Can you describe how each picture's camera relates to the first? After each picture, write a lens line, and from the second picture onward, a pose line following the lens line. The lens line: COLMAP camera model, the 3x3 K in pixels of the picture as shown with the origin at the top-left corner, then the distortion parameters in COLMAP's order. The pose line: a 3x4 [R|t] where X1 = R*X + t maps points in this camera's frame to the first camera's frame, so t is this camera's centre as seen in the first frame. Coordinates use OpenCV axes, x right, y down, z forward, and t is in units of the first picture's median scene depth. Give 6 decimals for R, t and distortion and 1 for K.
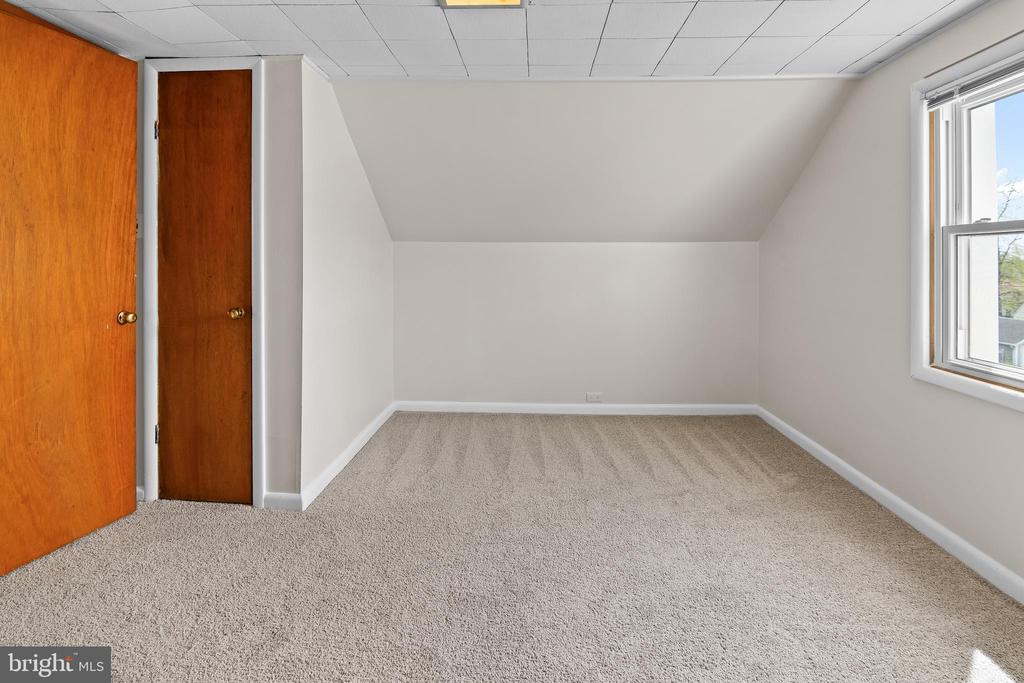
lens RADIAL K [[524.8, 0, 510.9], [0, 524.8, 261.3], [0, 0, 1]] dist [-0.004413, -0.002640]
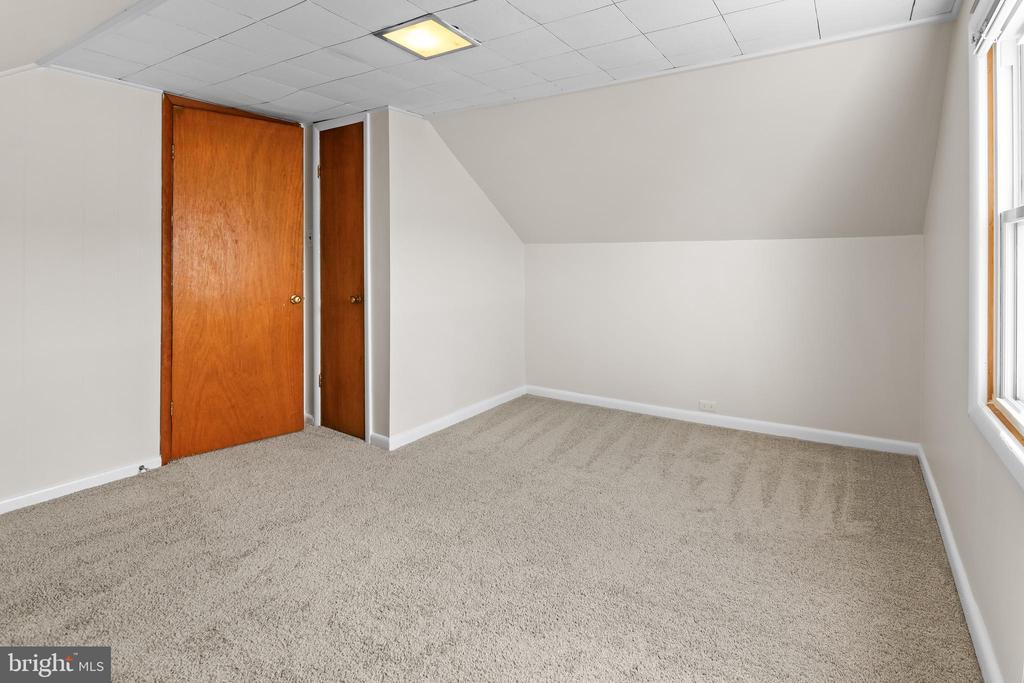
lens RADIAL K [[524.8, 0, 510.9], [0, 524.8, 261.3], [0, 0, 1]] dist [-0.004413, -0.002640]
pose [[0.857316, -0.001600, -0.514789, 0.547443], [0.001746, 0.999998, -0.000199, -0.000225], [0.514788, -0.000729, 0.857317, 0.025575]]
